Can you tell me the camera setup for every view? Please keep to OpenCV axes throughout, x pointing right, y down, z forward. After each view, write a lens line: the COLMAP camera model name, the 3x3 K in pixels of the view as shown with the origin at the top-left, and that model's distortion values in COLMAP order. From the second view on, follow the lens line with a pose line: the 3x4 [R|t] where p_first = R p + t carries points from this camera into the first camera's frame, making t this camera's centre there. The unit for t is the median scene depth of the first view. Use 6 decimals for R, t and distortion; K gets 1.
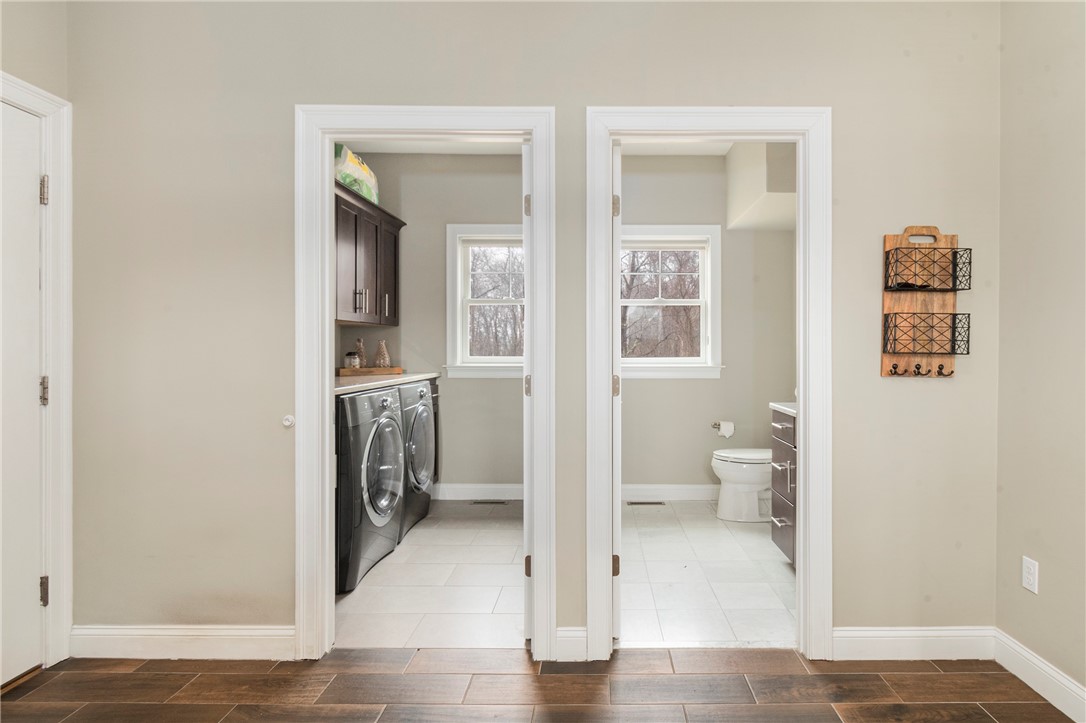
lens RADIAL K [[552.2, 0, 542.3], [0, 552.2, 355.6], [0, 0, 1]] dist [0.005107, -0.004025]
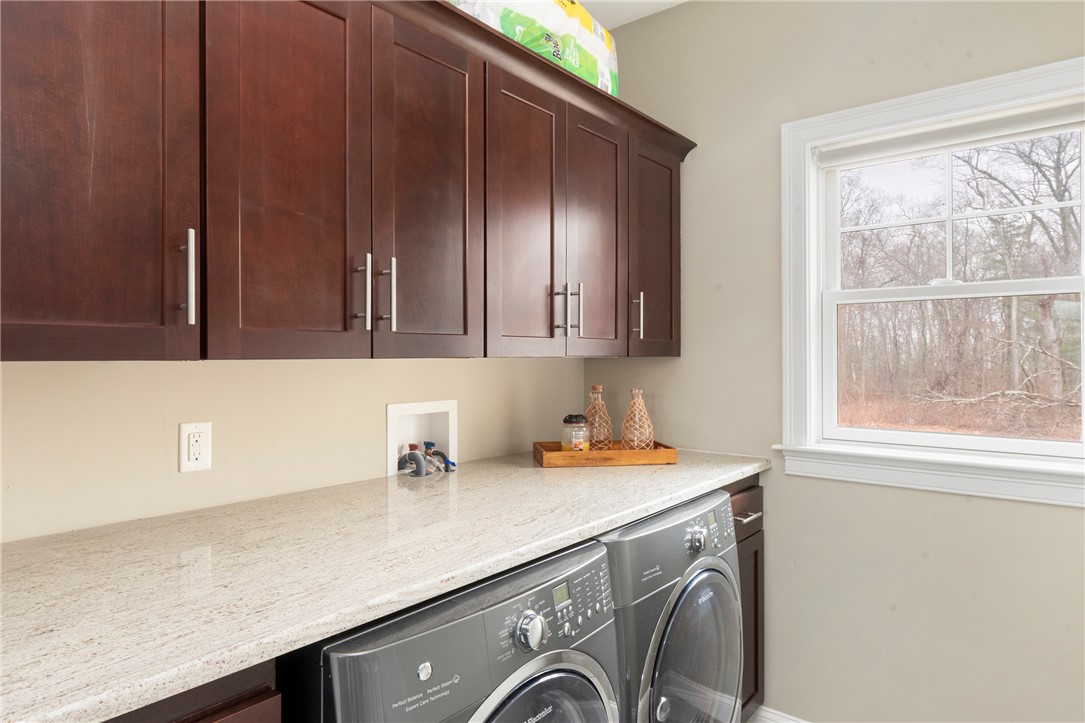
lens RADIAL K [[605.6, 0, 564.8], [0, 605.6, 355.4], [0, 0, 1]] dist [-0.000335, -0.005242]
pose [[0.835094, -0.002335, -0.550103, -0.054240], [-0.004980, 0.999918, -0.011805, -0.049694], [0.550085, 0.012598, 0.835013, 0.519608]]
